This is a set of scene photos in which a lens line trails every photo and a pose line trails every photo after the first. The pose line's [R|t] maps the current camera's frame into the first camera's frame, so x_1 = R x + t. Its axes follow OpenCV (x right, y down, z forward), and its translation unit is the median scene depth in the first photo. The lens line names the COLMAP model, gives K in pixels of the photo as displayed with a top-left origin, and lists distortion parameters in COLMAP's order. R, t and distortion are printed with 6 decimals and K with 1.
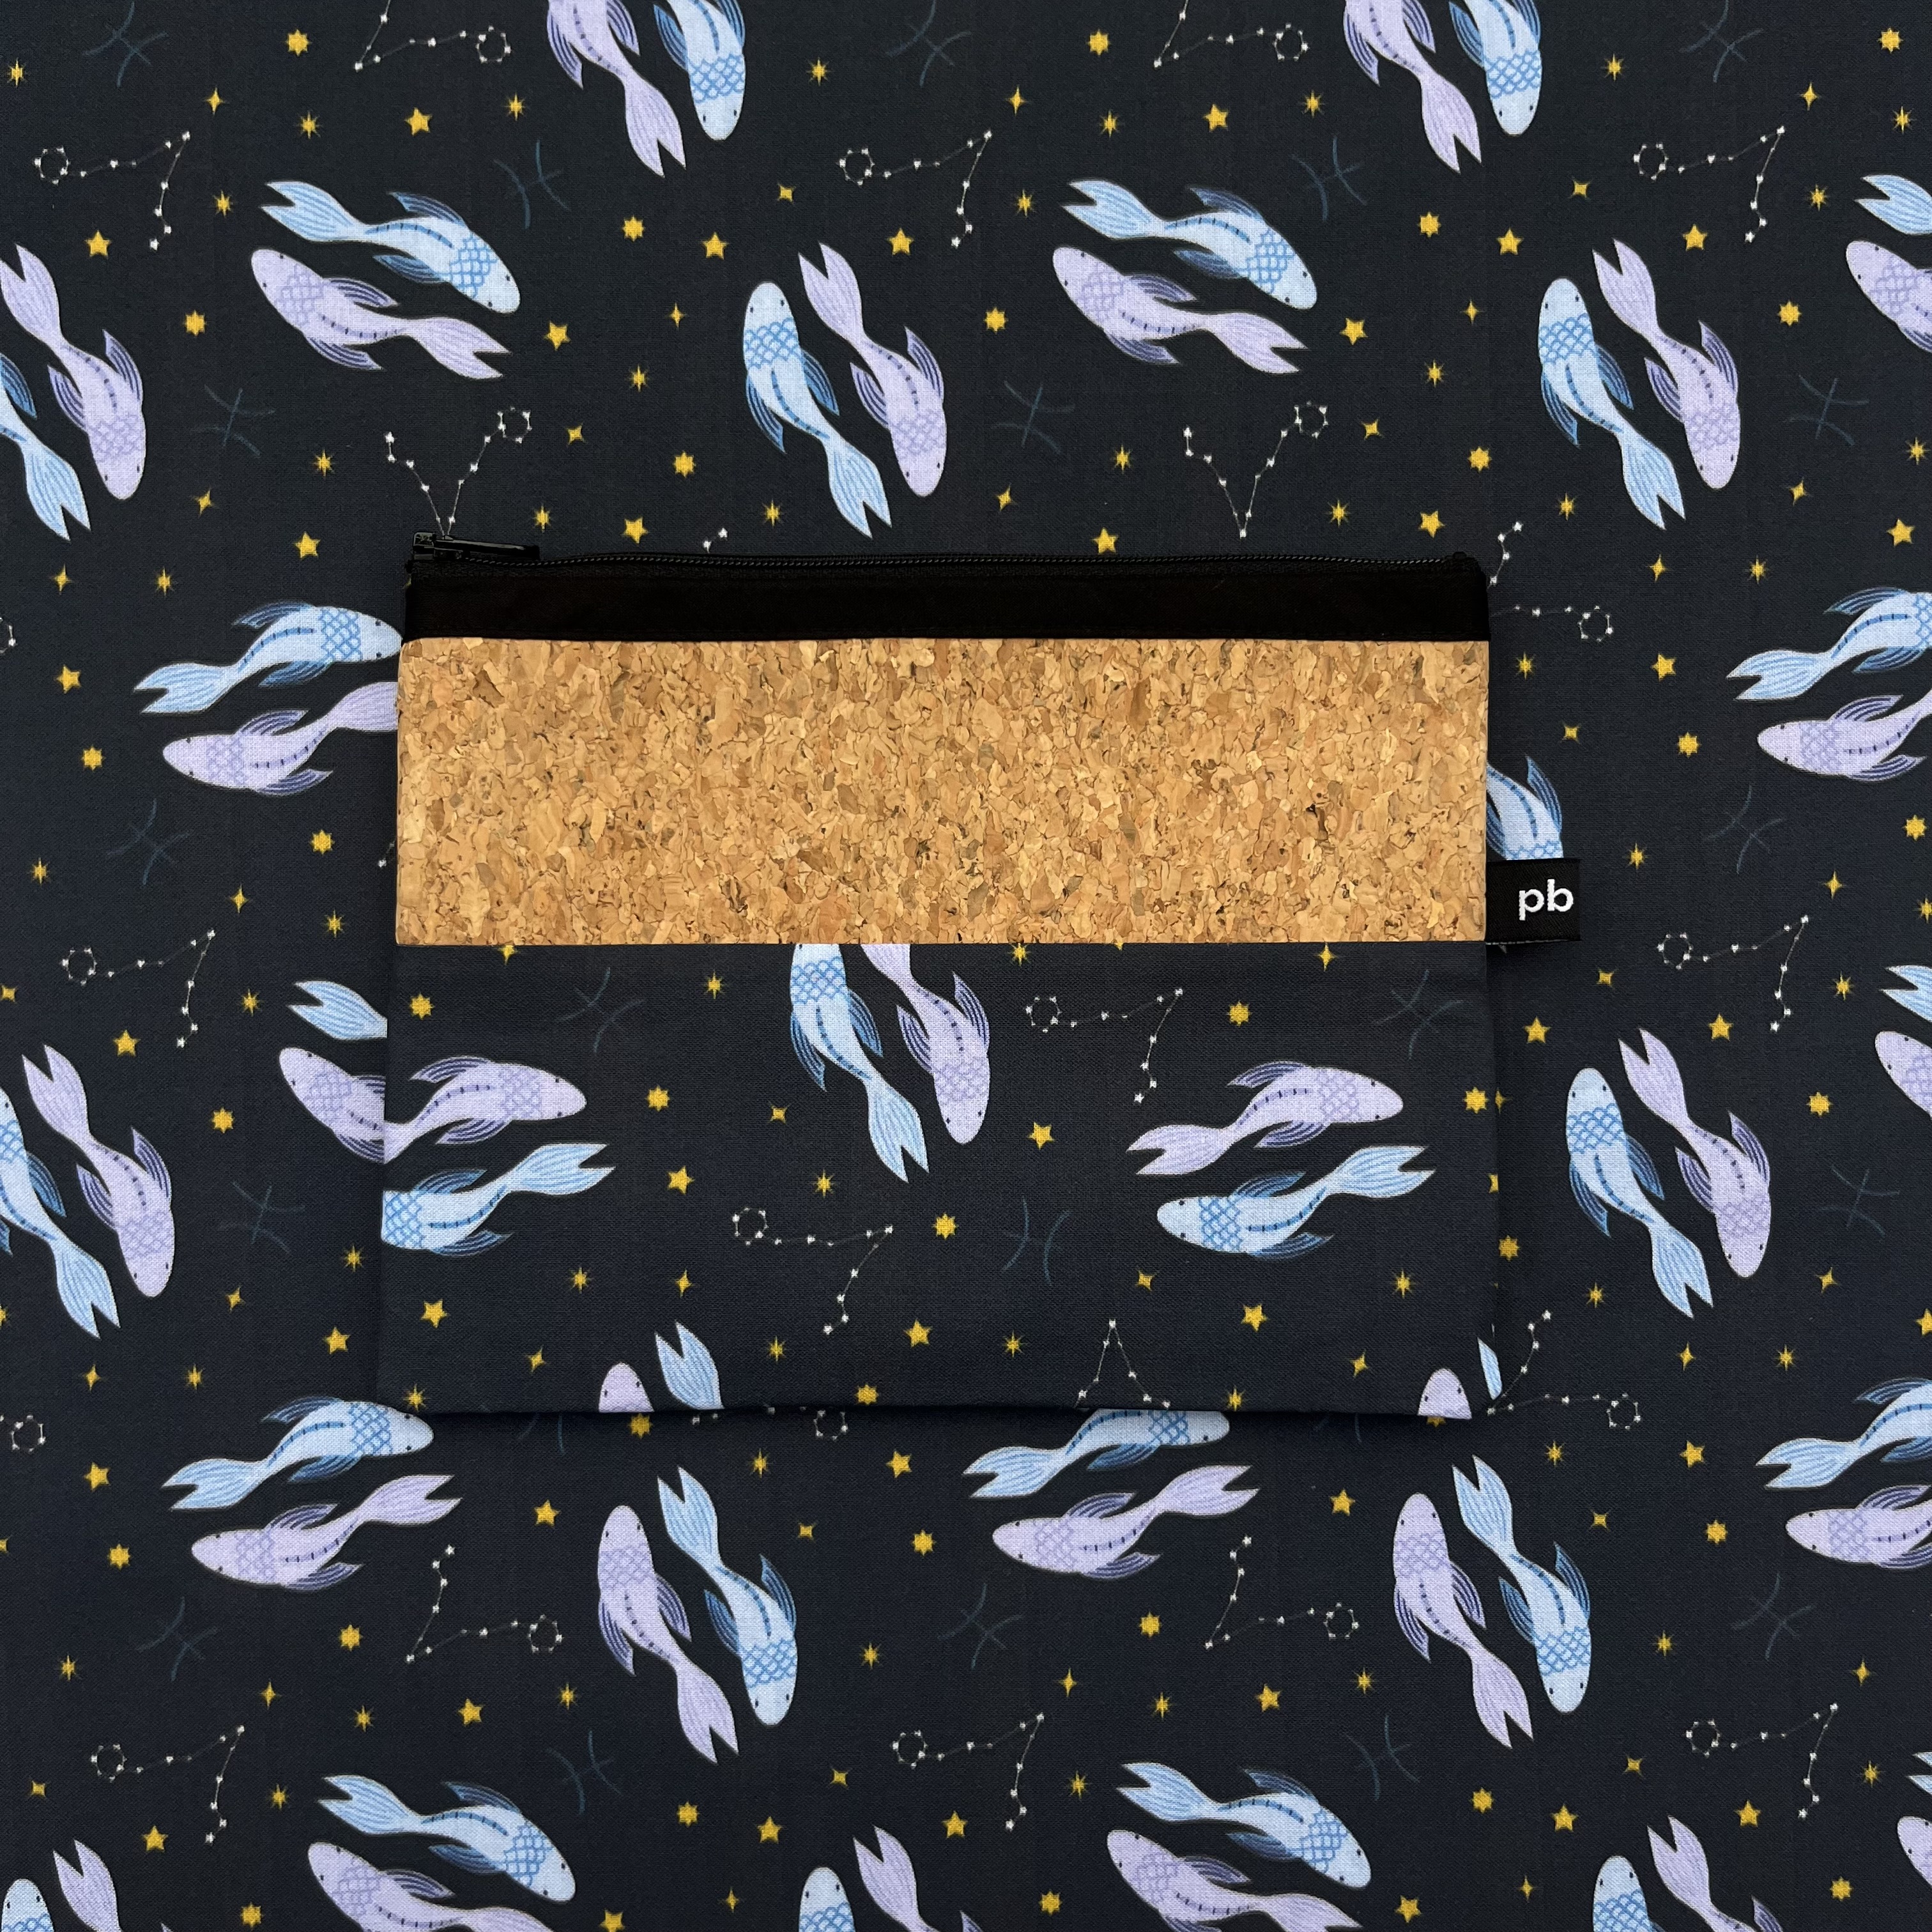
lens RADIAL K [[2423.6, 0, 966.9], [0, 2423.6, 965.7], [0, 0, 1]] dist [-0.005133, 0.000000]
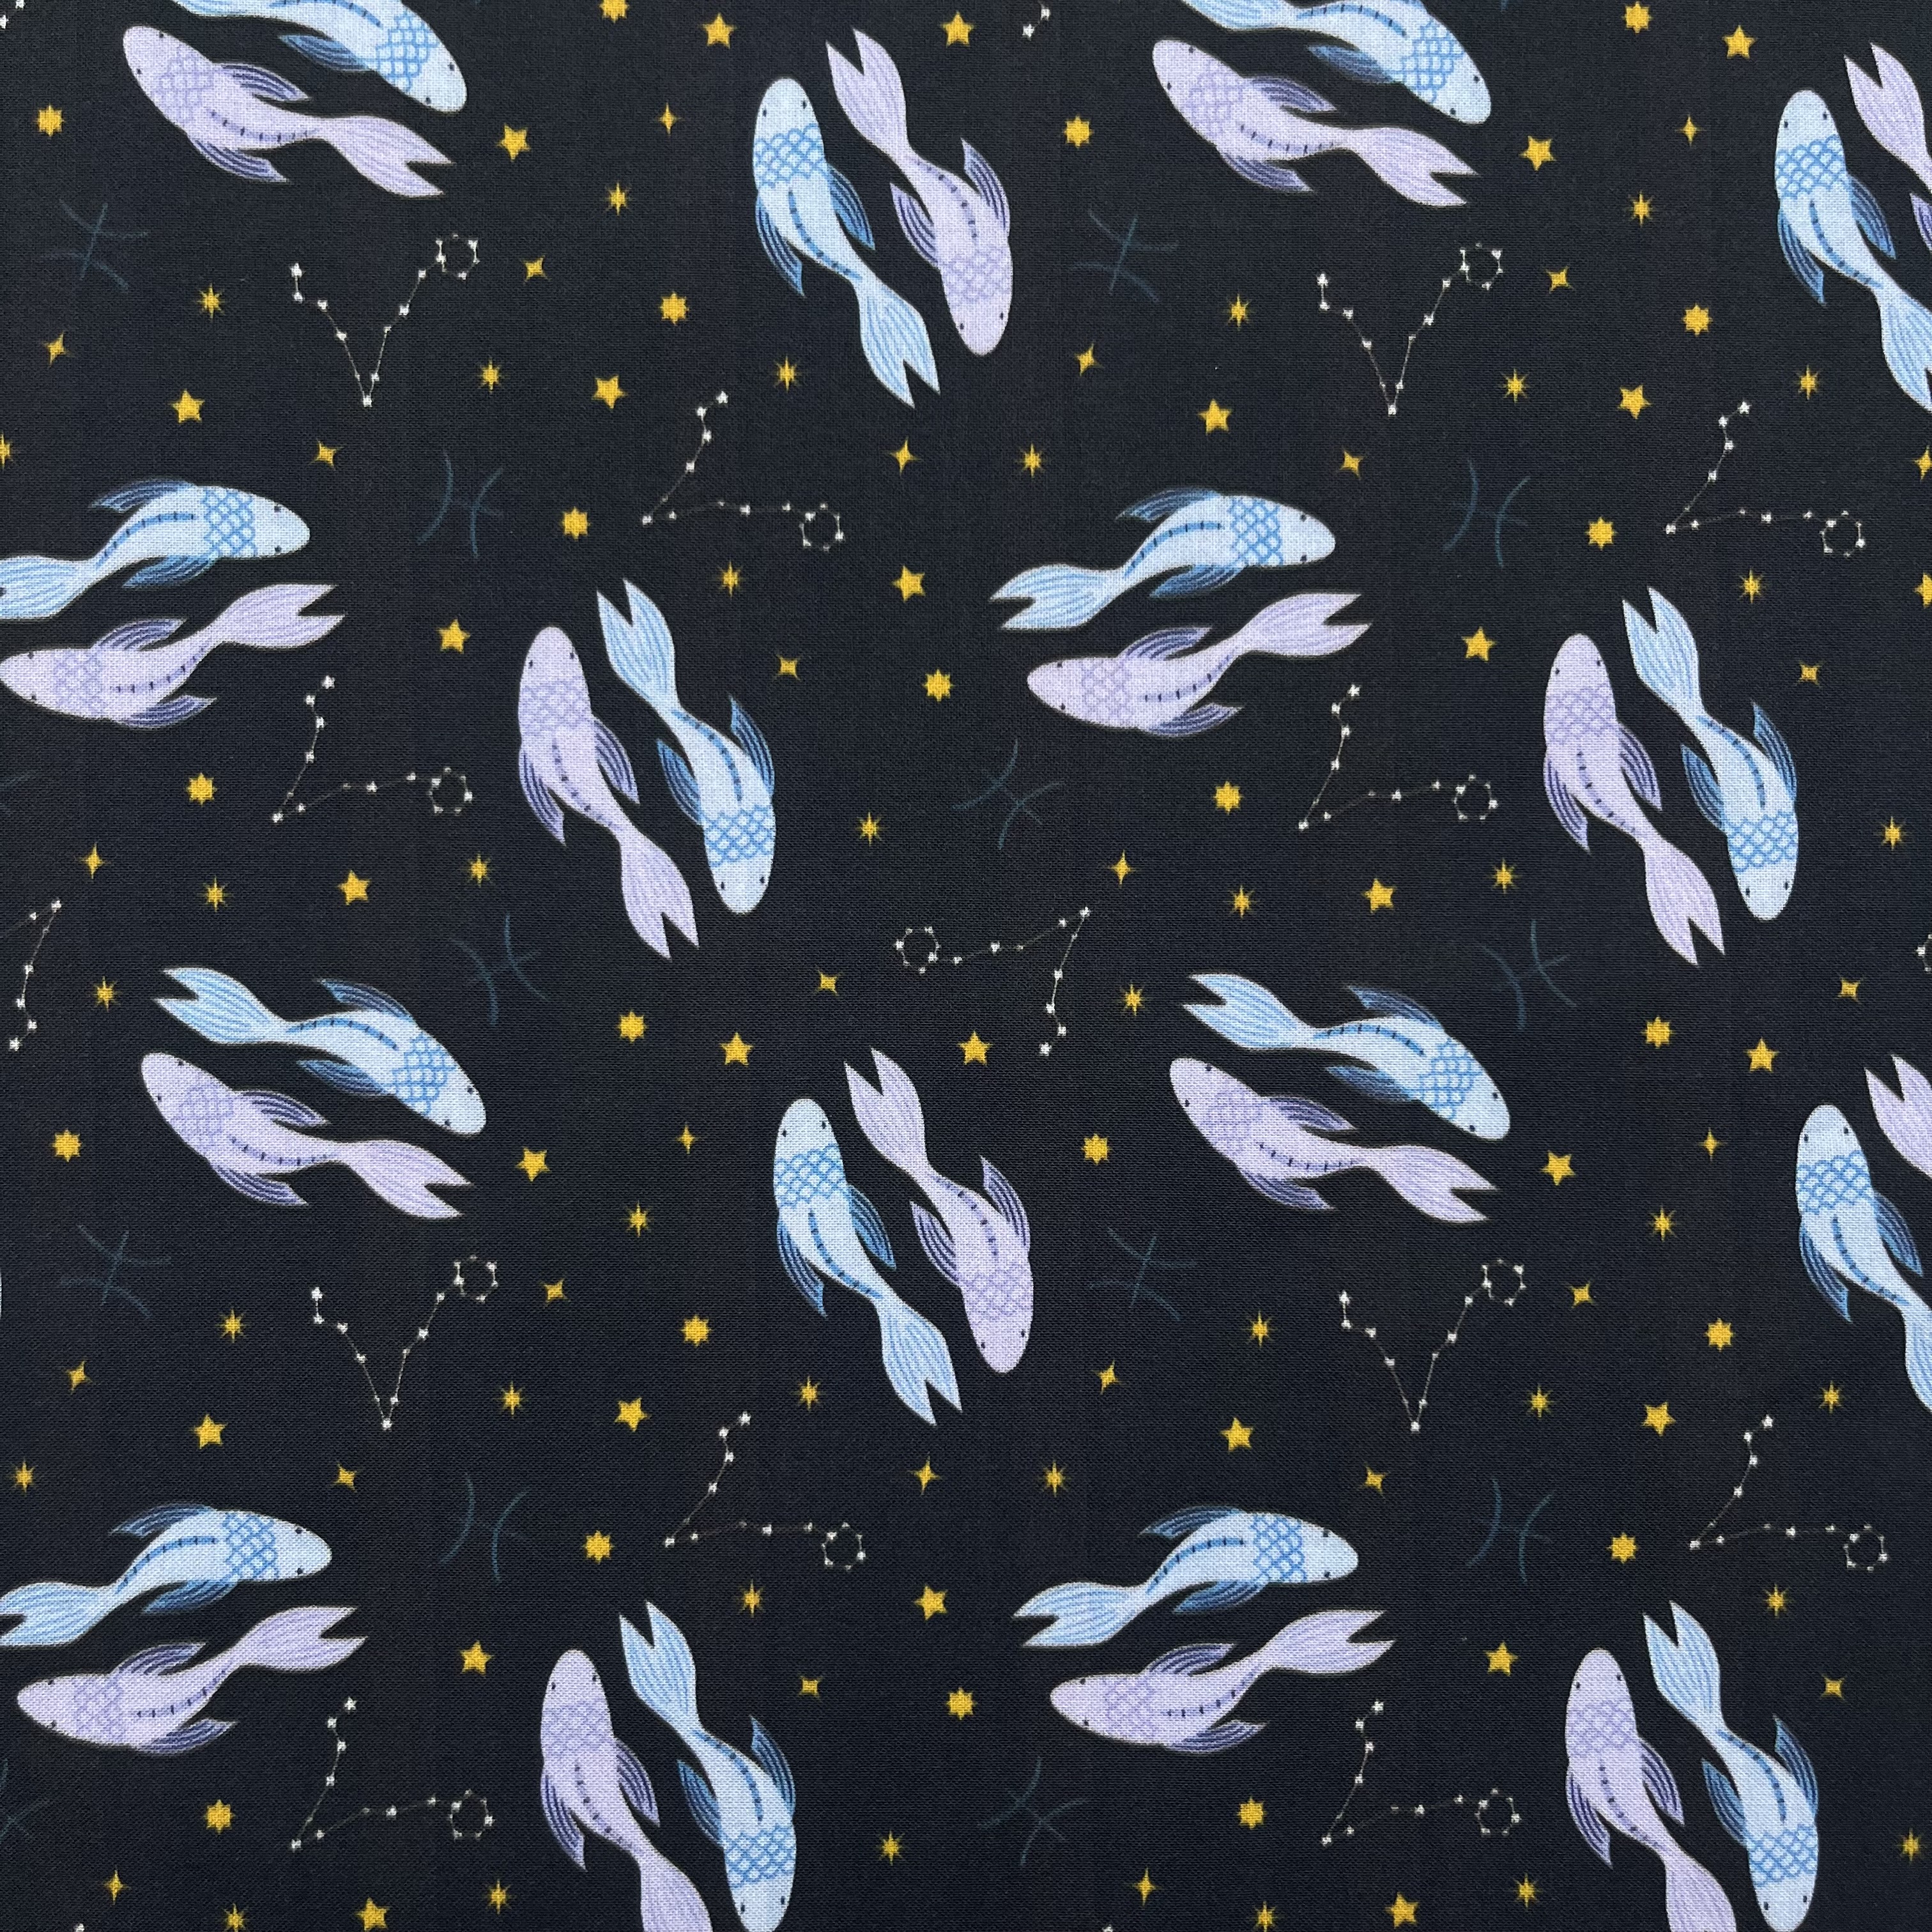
lens RADIAL K [[2423.6, 0, 966.6], [0, 2423.6, 965.6], [0, 0, 1]] dist [-0.005133, 0.000000]
pose [[0.999652, 0.015367, -0.021435, -0.003174], [-0.015318, 0.999880, 0.002453, -0.000033], [0.021470, -0.002124, 0.999767, 0.224088]]
